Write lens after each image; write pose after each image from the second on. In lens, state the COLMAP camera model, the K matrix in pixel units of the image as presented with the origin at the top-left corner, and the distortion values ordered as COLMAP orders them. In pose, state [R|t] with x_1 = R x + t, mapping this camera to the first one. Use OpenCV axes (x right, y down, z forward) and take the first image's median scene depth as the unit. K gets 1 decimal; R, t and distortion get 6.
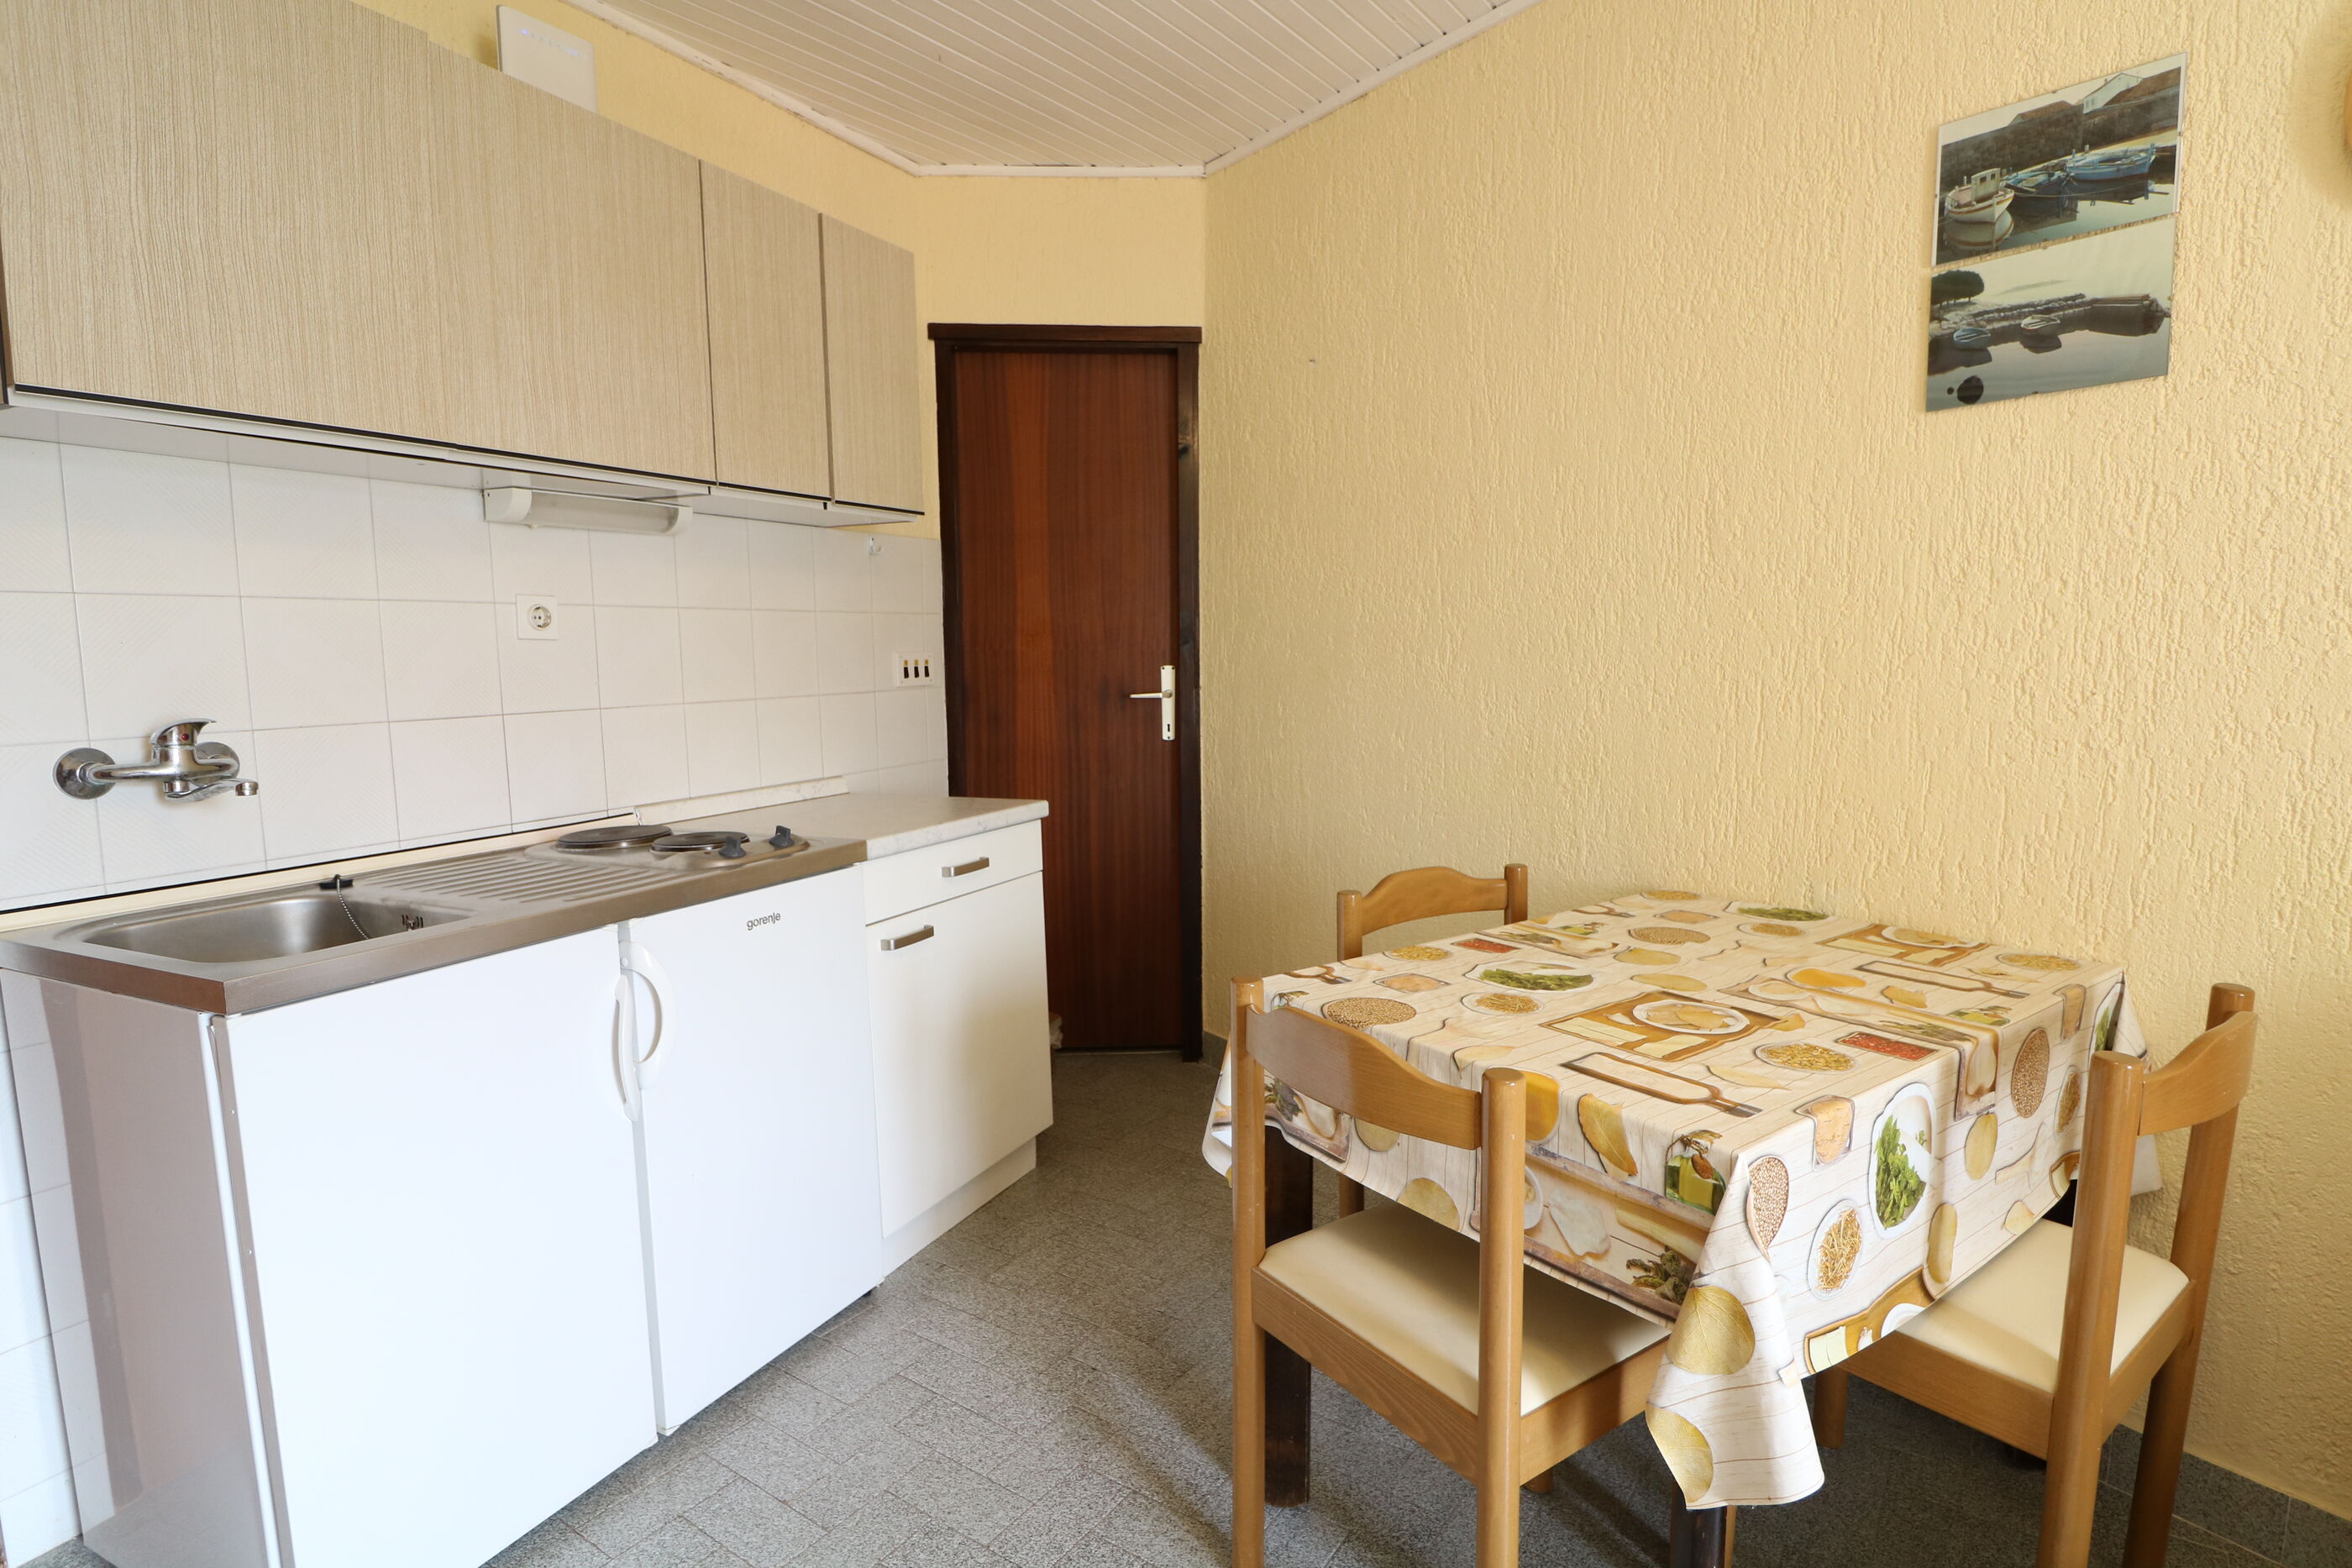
lens RADIAL K [[1195.7, 0, 1197.8], [0, 1195.7, 780.9], [0, 0, 1]] dist [-0.003838, -0.009759]
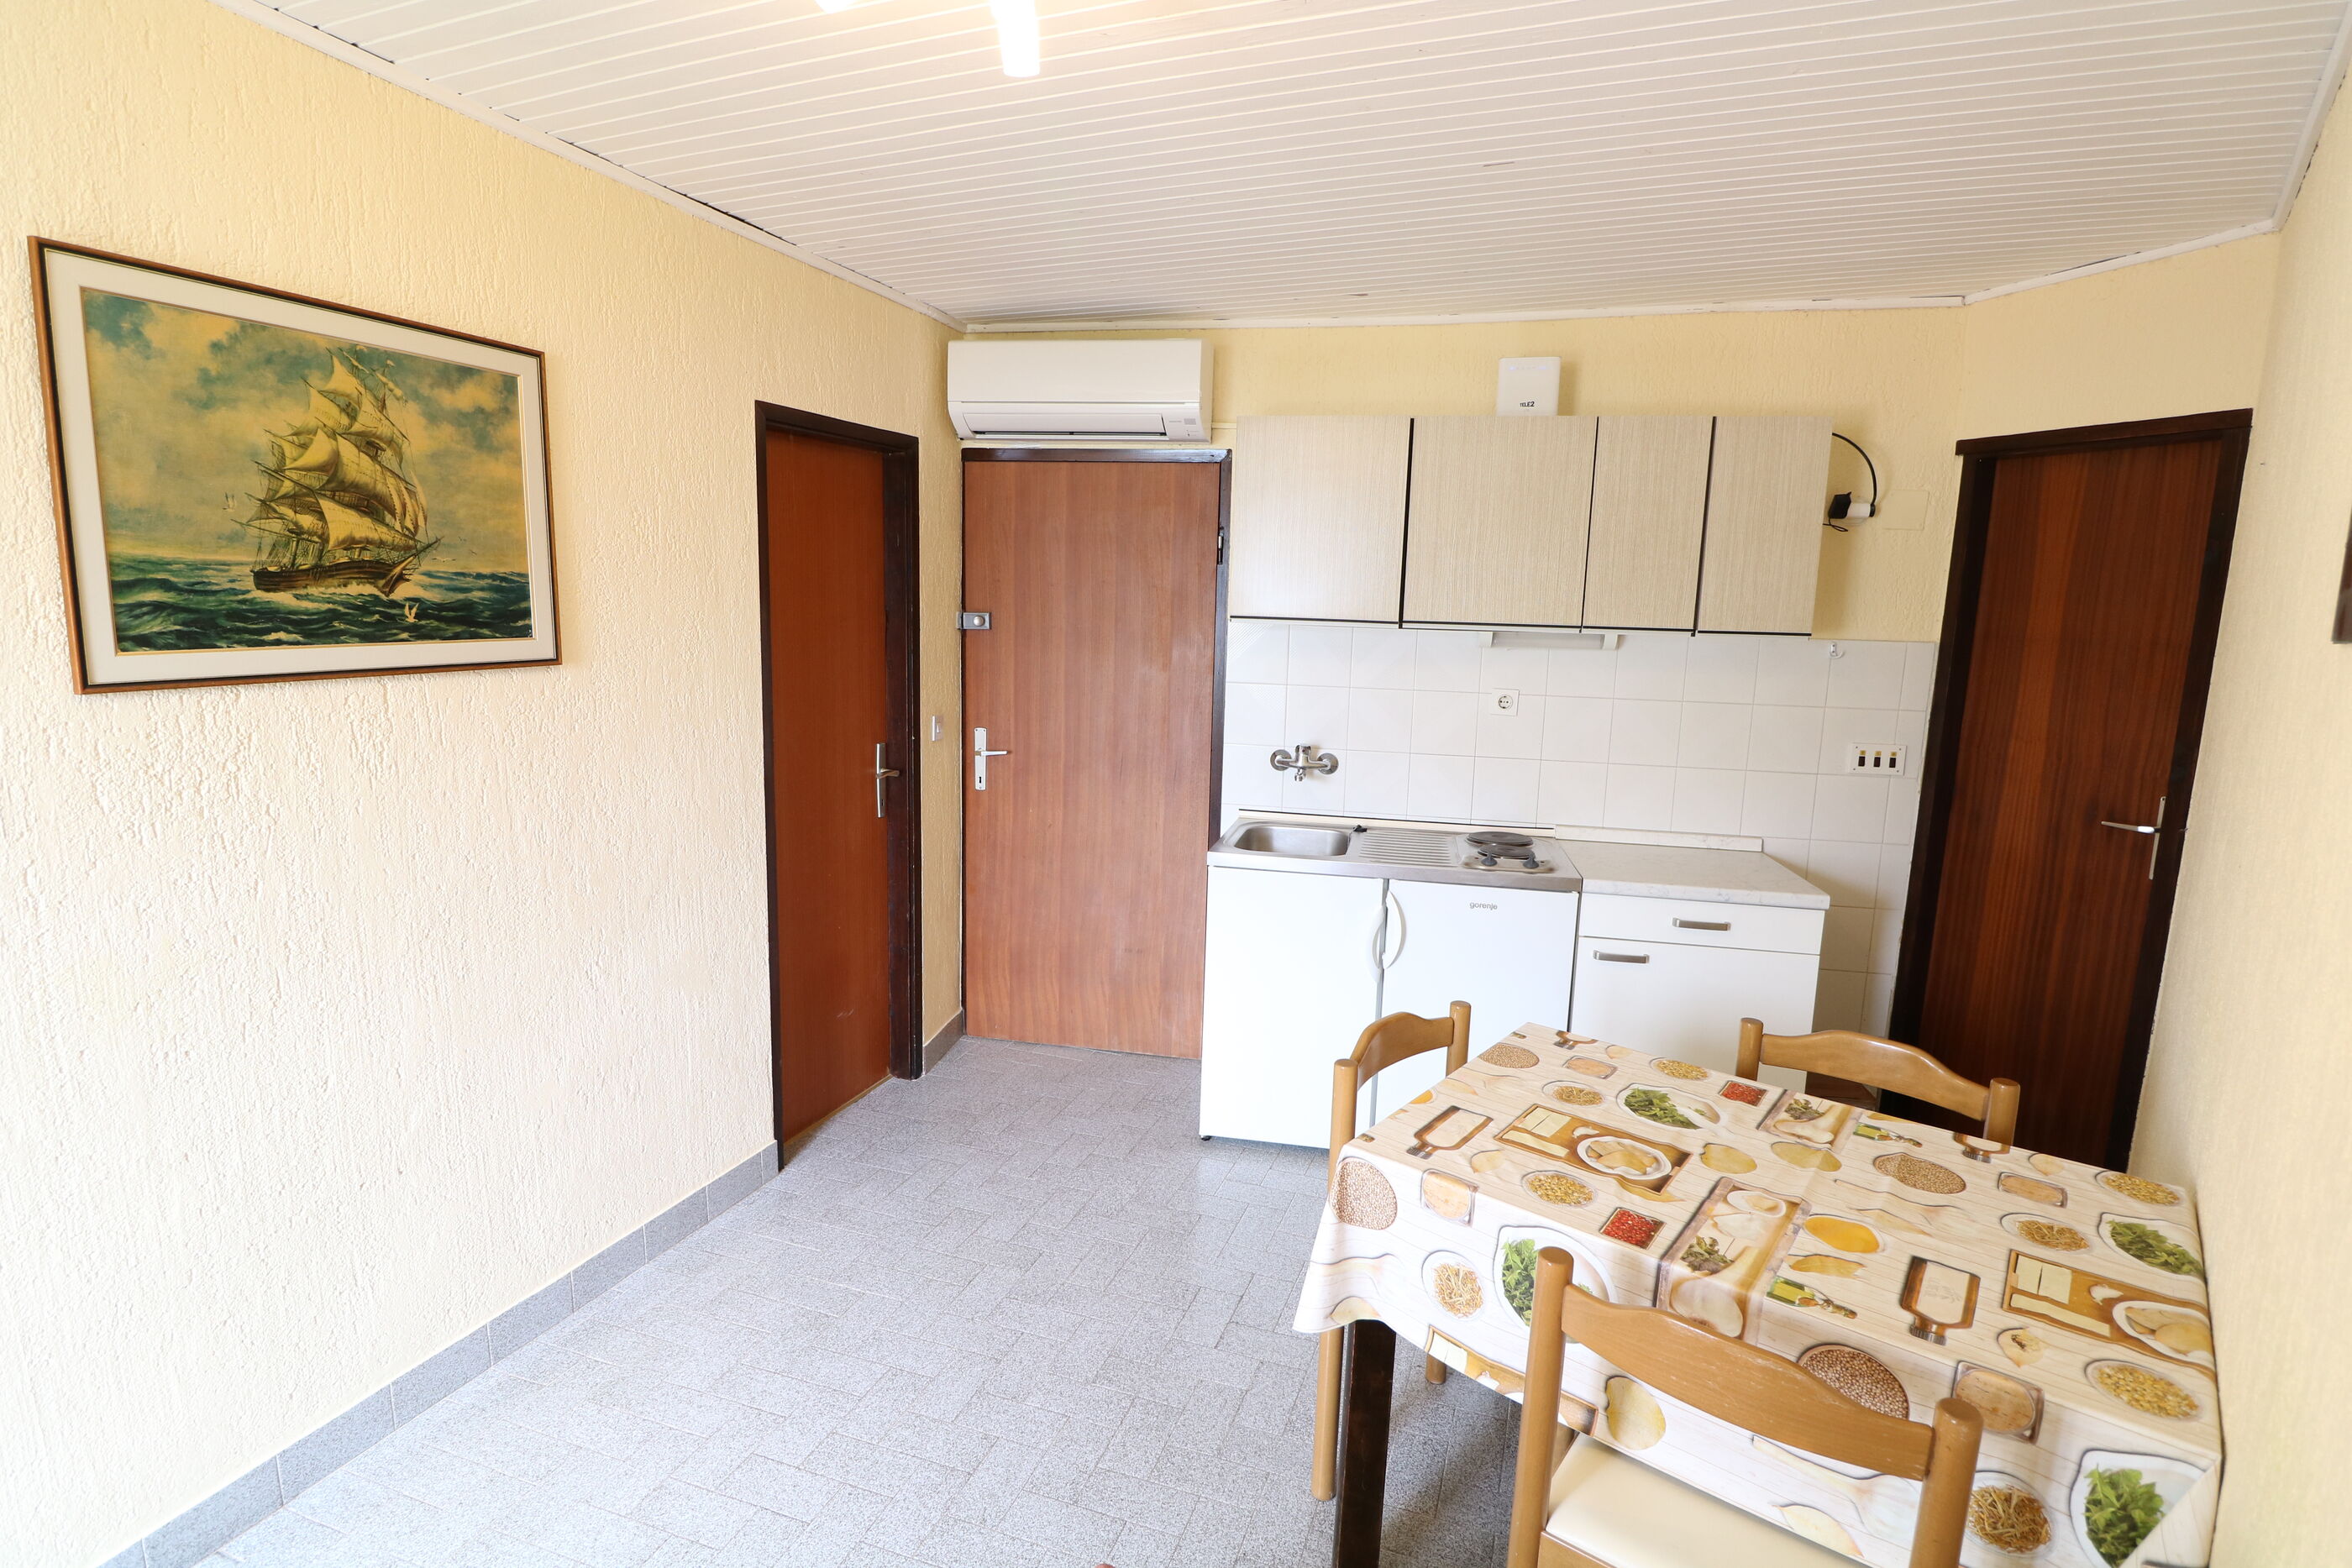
lens RADIAL K [[1155.1, 0, 1186.3], [0, 1155.1, 775.6], [0, 0, 1]] dist [-0.011864, -0.004509]
pose [[0.259806, 0.162883, -0.951825, 1.131057], [-0.141527, 0.981451, 0.129322, -0.231161], [0.955234, 0.101110, 0.278039, 0.168162]]
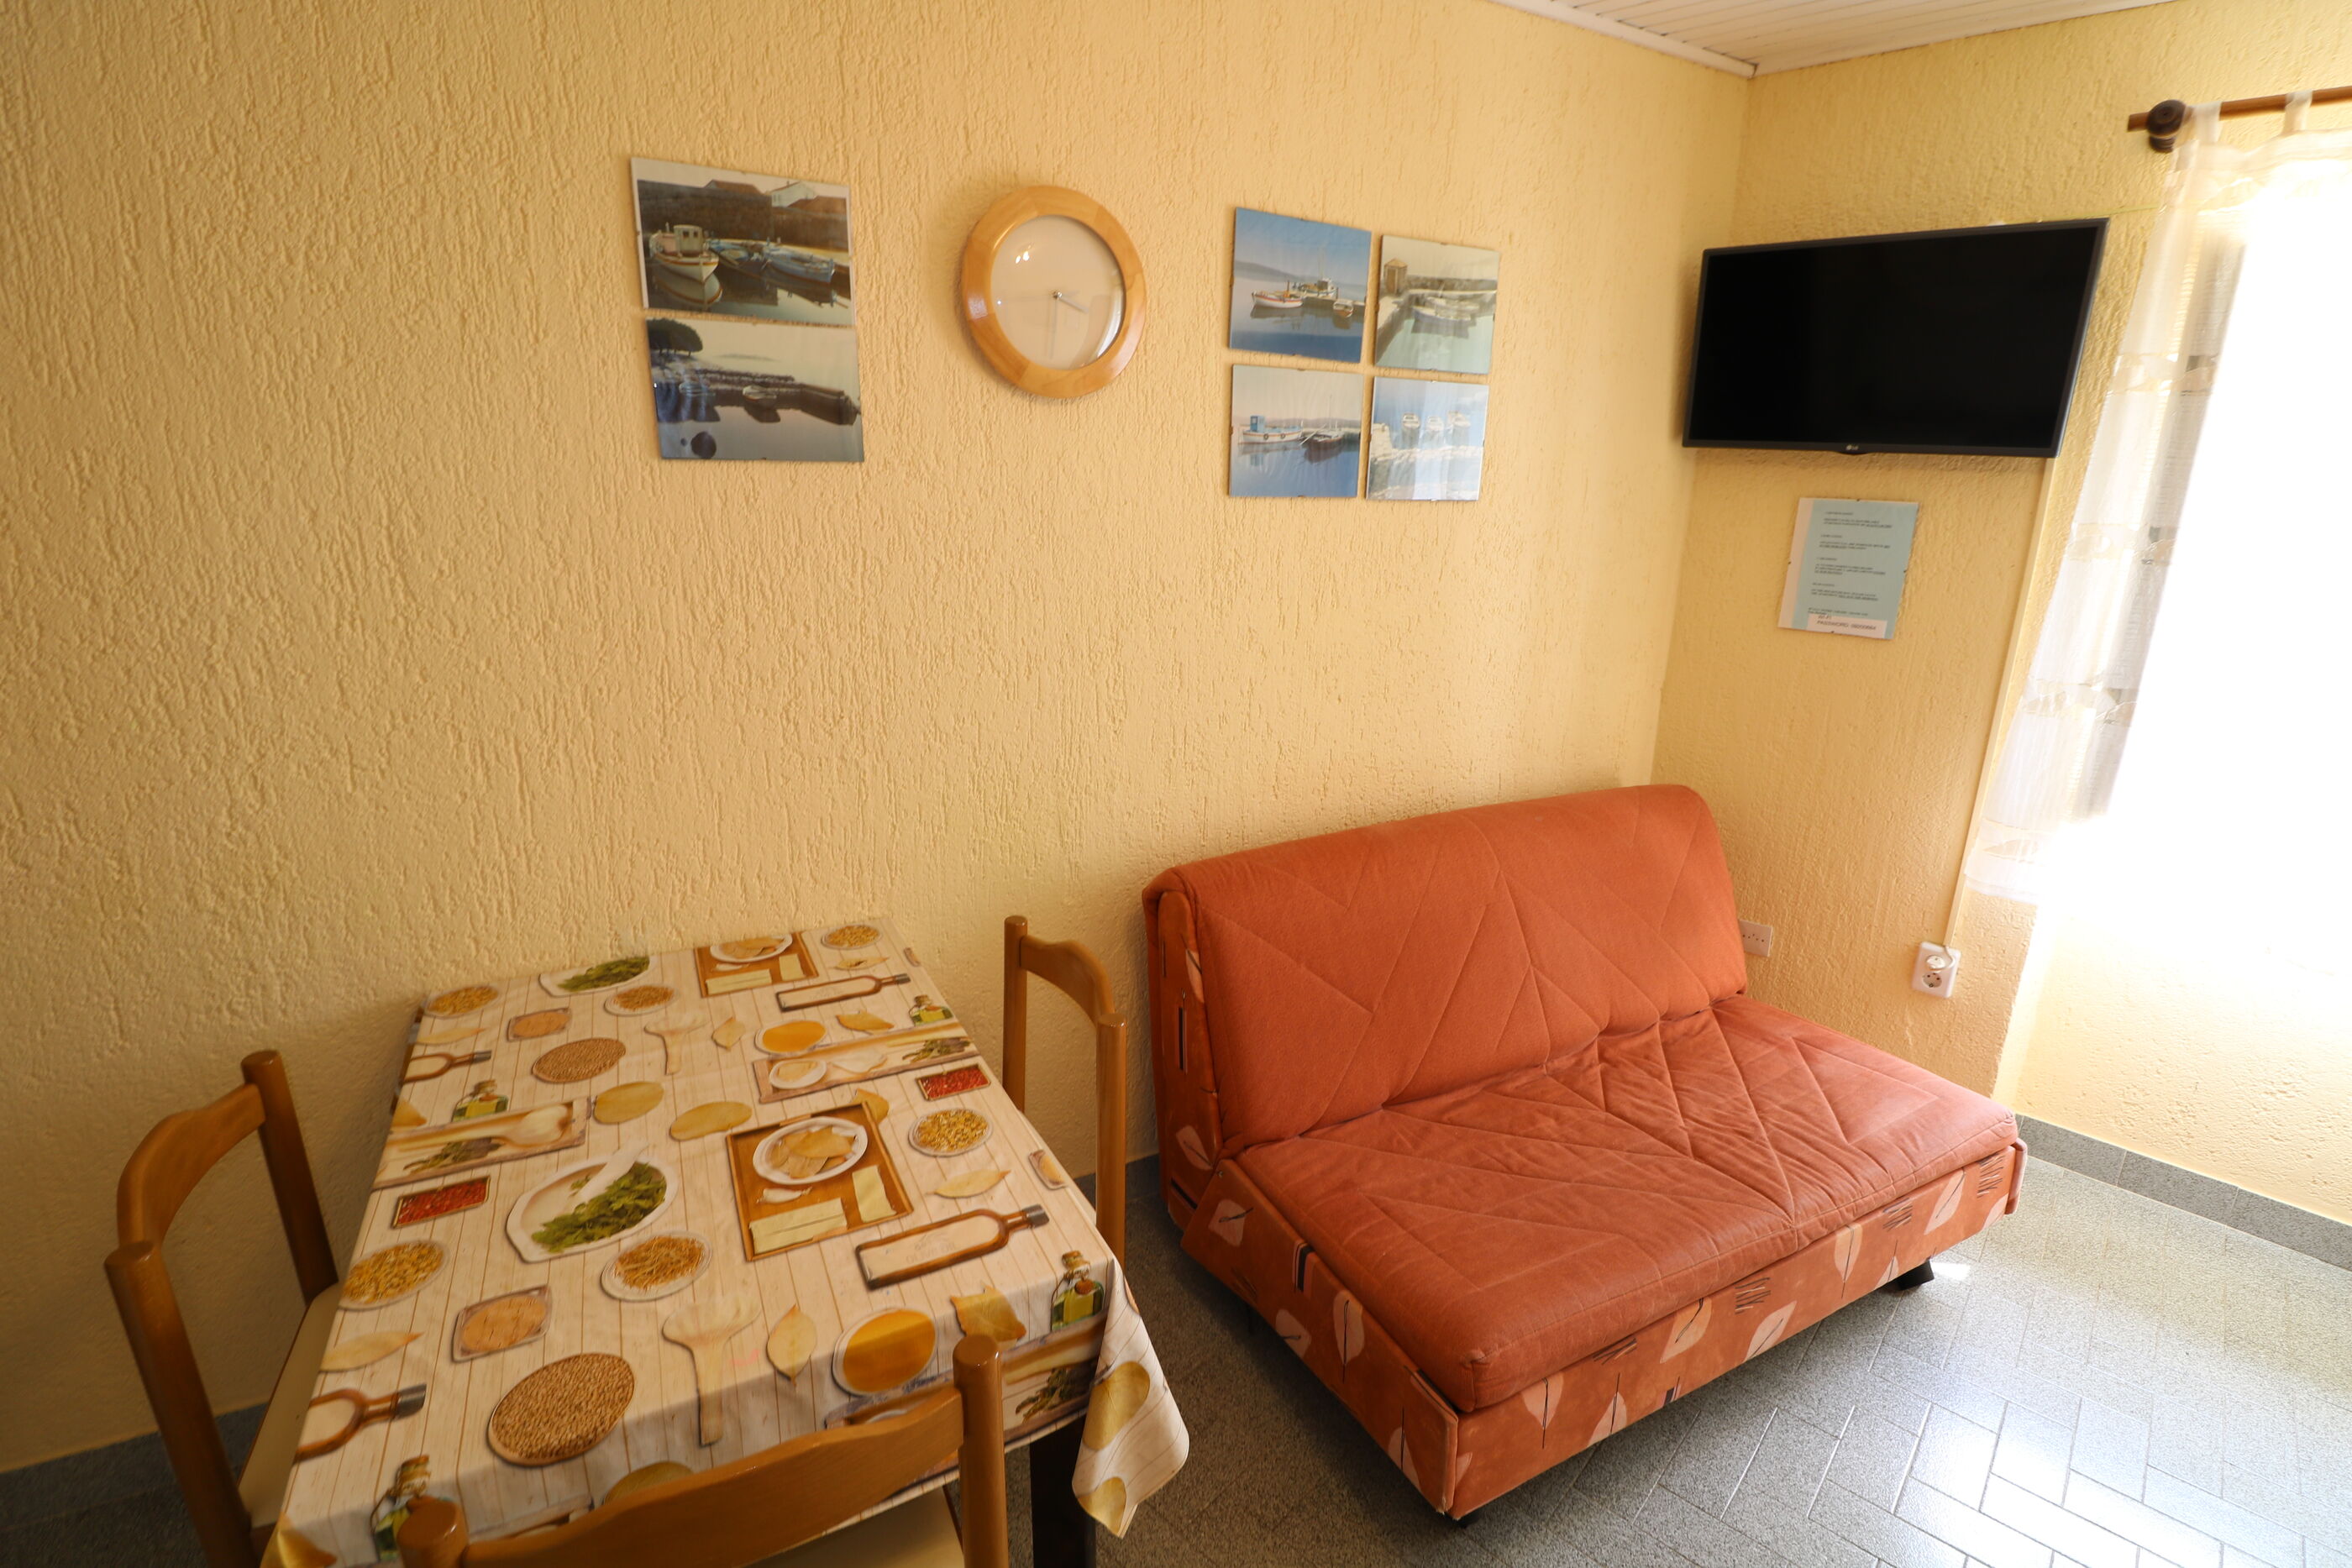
lens RADIAL K [[1081.1, 0, 1192.8], [0, 1081.1, 777.6], [0, 0, 1]] dist [-0.010005, -0.007311]
pose [[0.150771, -0.252734, 0.955716, -0.259753], [0.090072, 0.966258, 0.241312, -0.237596], [-0.984457, 0.049700, 0.168448, 0.437365]]
